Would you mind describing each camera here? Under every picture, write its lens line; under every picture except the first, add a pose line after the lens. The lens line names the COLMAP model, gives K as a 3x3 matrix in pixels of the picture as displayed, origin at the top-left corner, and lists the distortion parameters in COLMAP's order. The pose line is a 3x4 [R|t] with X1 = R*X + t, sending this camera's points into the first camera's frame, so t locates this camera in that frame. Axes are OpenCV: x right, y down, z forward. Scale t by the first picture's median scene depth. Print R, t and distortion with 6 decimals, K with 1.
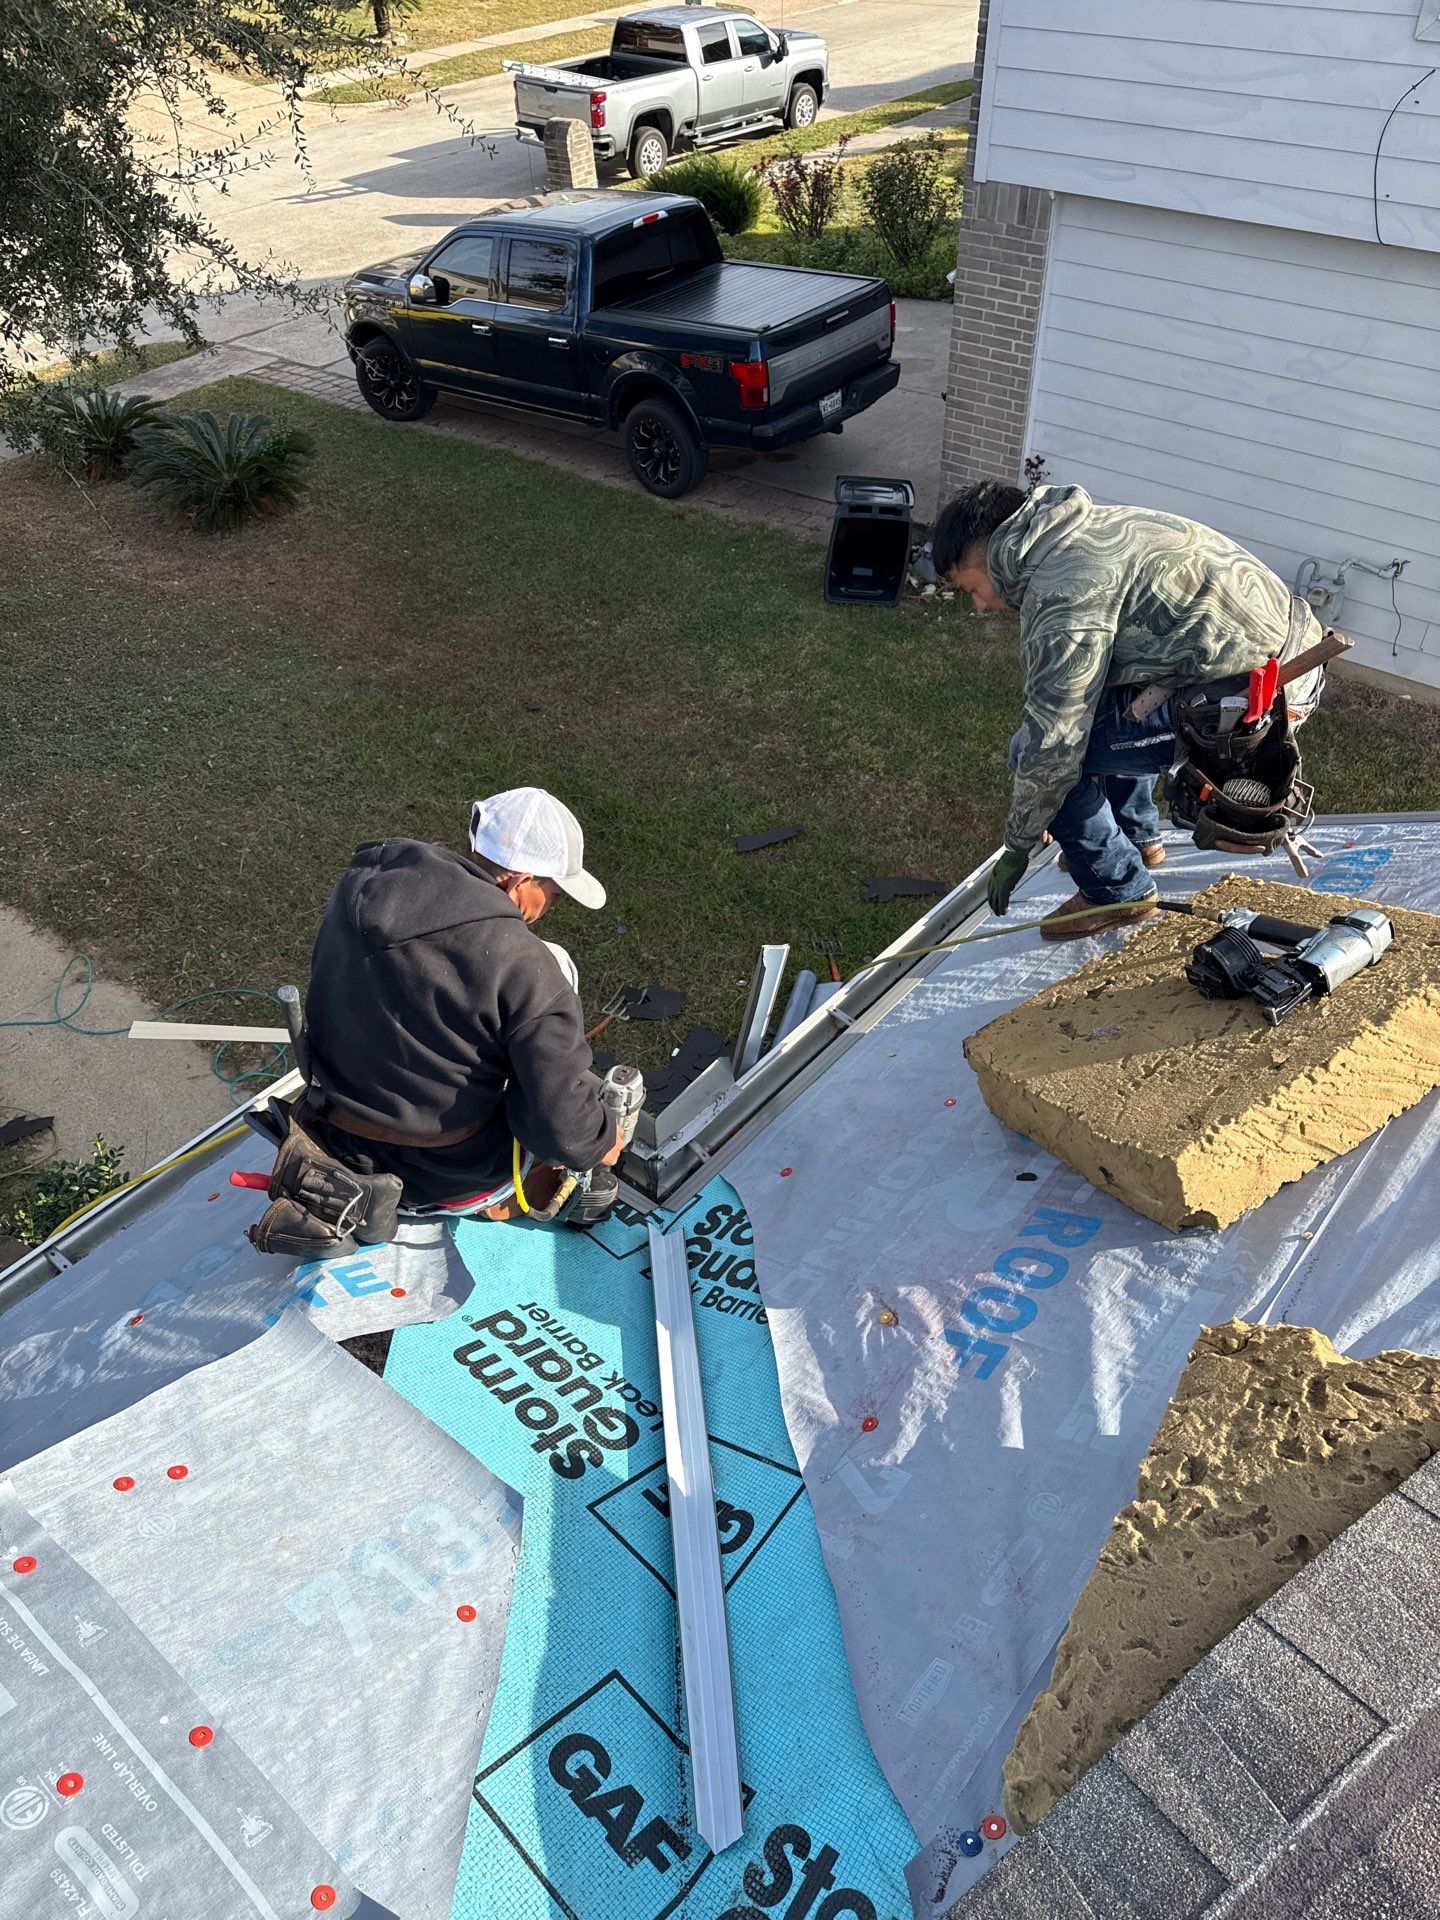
lens RADIAL K [[1393.8, 0, 720.0], [0, 1393.8, 960.0], [0, 0, 1]] dist [0.023371, -0.003160]
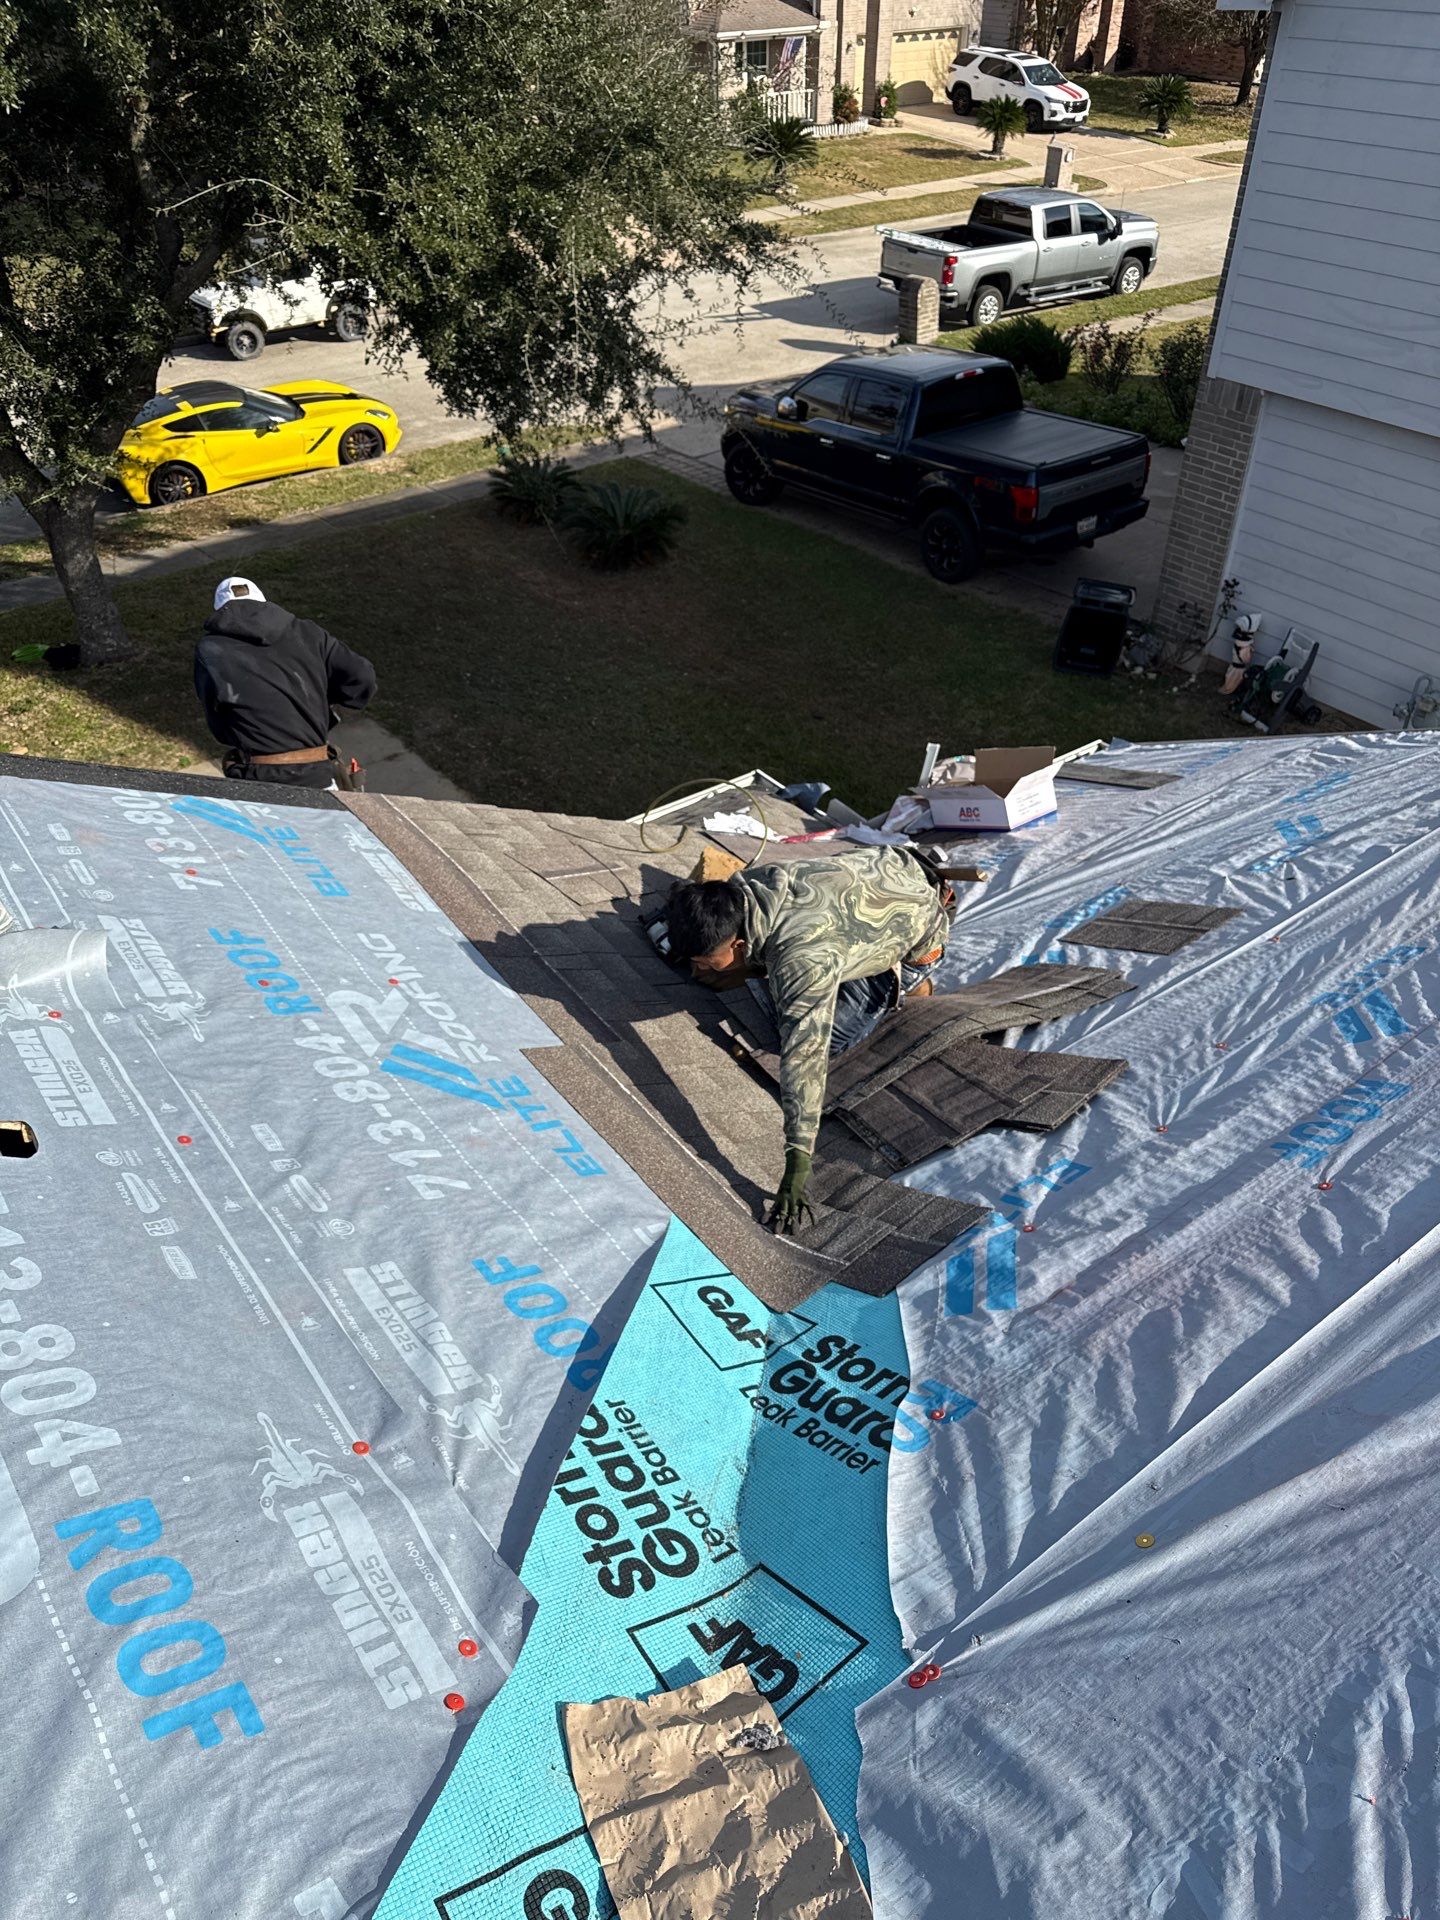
lens RADIAL K [[1363.2, 0, 720.0], [0, 1363.2, 960.0], [0, 0, 1]] dist [0.004788, -0.003365]
pose [[0.972560, 0.159372, -0.169492, 0.024362], [-0.168760, 0.984744, -0.042411, 0.093283], [0.160147, 0.069850, 0.984619, -0.228575]]
